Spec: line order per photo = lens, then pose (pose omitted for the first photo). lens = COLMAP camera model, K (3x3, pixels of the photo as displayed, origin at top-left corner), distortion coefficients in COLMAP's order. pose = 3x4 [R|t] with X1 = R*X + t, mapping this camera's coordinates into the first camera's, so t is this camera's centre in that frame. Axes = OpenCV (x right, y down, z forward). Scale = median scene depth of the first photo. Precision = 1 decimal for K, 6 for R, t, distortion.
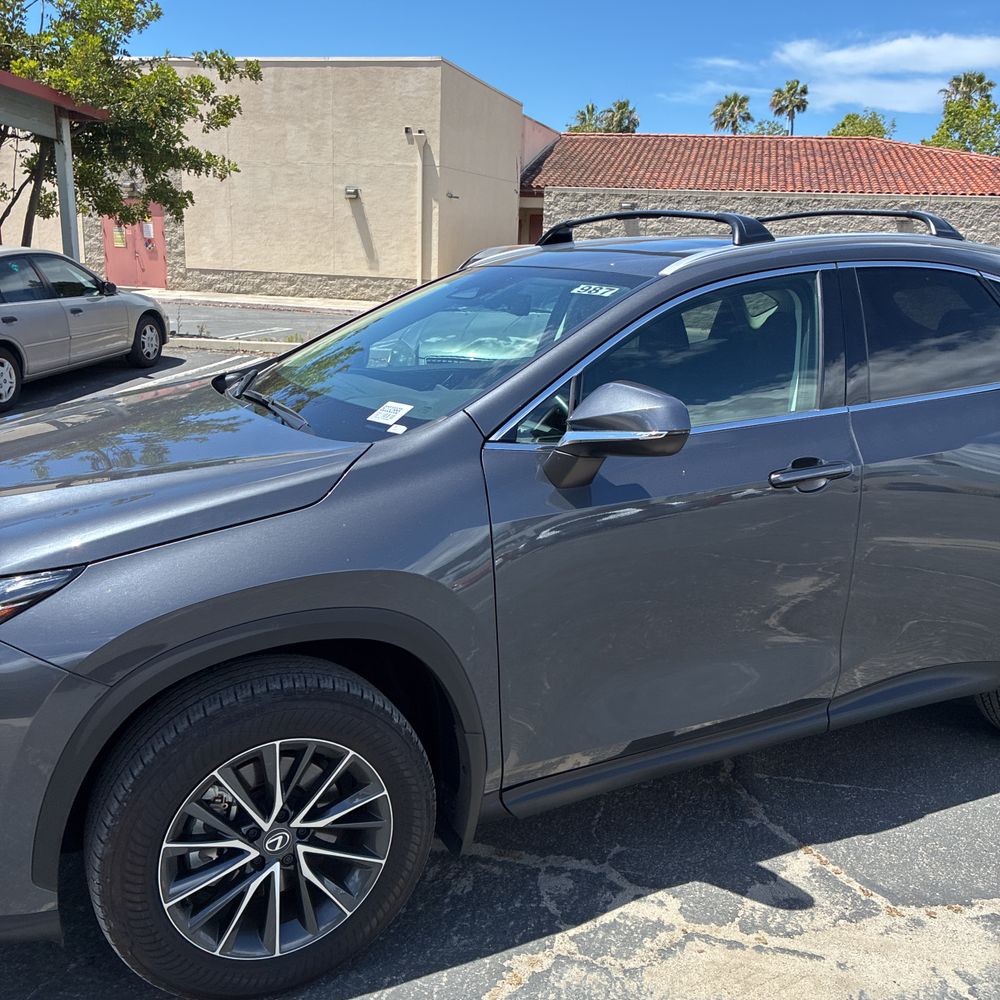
lens RADIAL K [[1011.5, 0, 495.7], [0, 1011.5, 500.9], [0, 0, 1]] dist [0.019556, 0.000000]
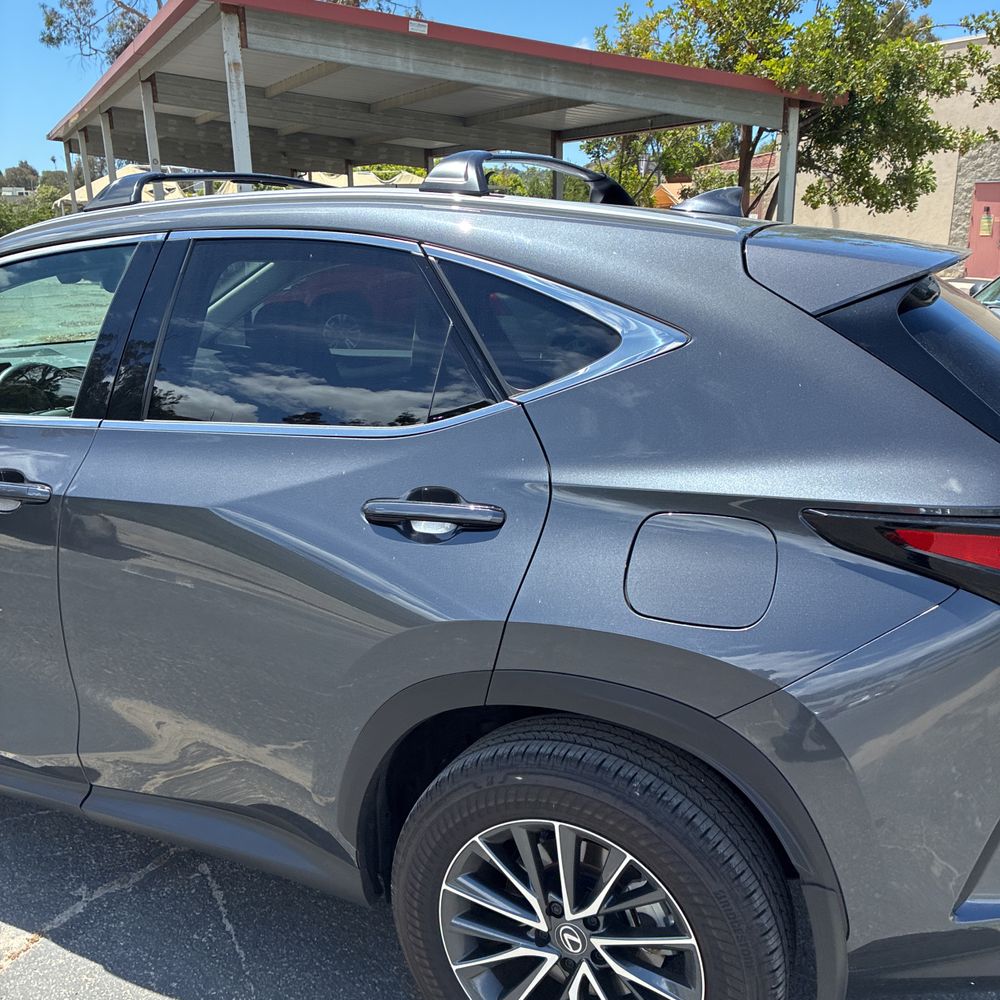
lens RADIAL K [[1011.5, 0, 516.5], [0, 1011.5, 525.0], [0, 0, 1]] dist [0.019556, 0.000000]
pose [[0.637240, 0.199017, -0.744525, 0.125492], [-0.177187, 0.978035, 0.109782, -0.017422], [0.750020, 0.061962, 0.658506, 0.081950]]
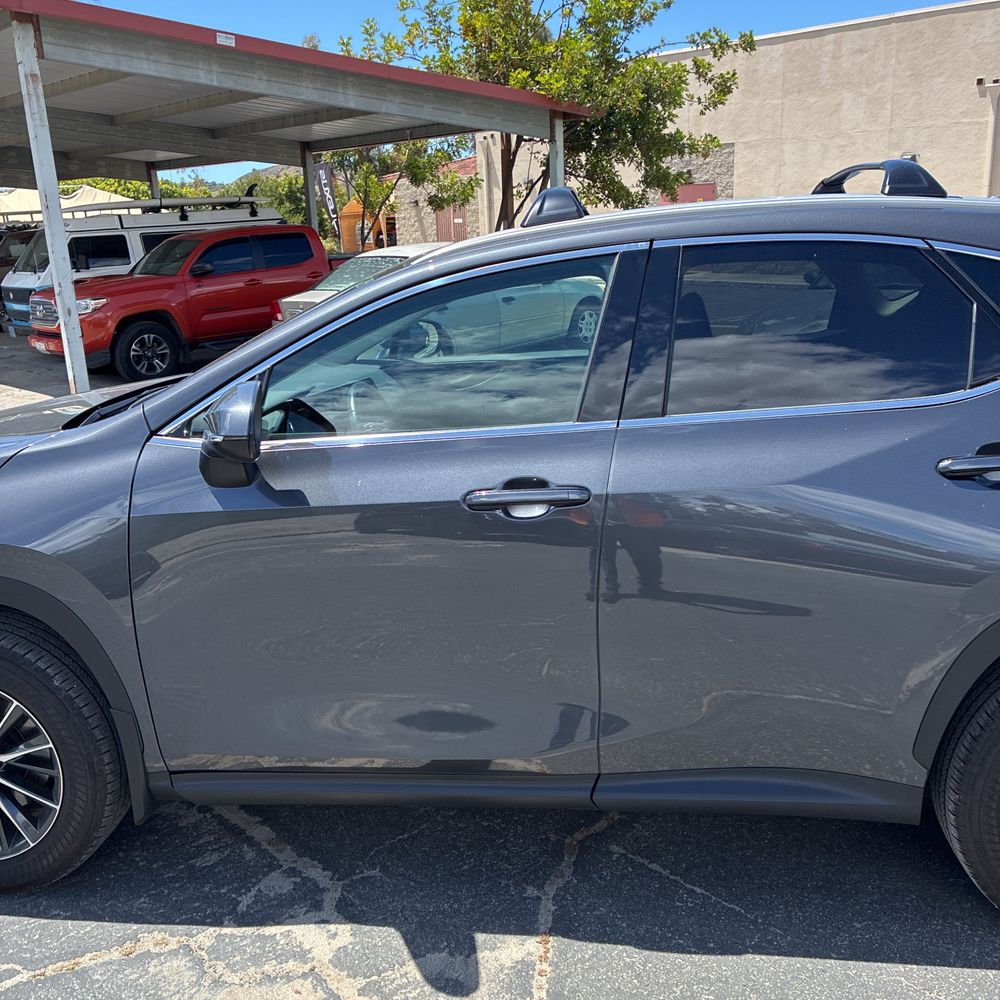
lens RADIAL K [[1011.5, 0, 494.5], [0, 1011.5, 501.6], [0, 0, 1]] dist [0.019556, 0.000000]
pose [[0.832394, 0.095522, -0.545891, 0.079226], [-0.084360, 0.995394, 0.045542, -0.006317], [0.547727, 0.008142, 0.836618, 0.029938]]
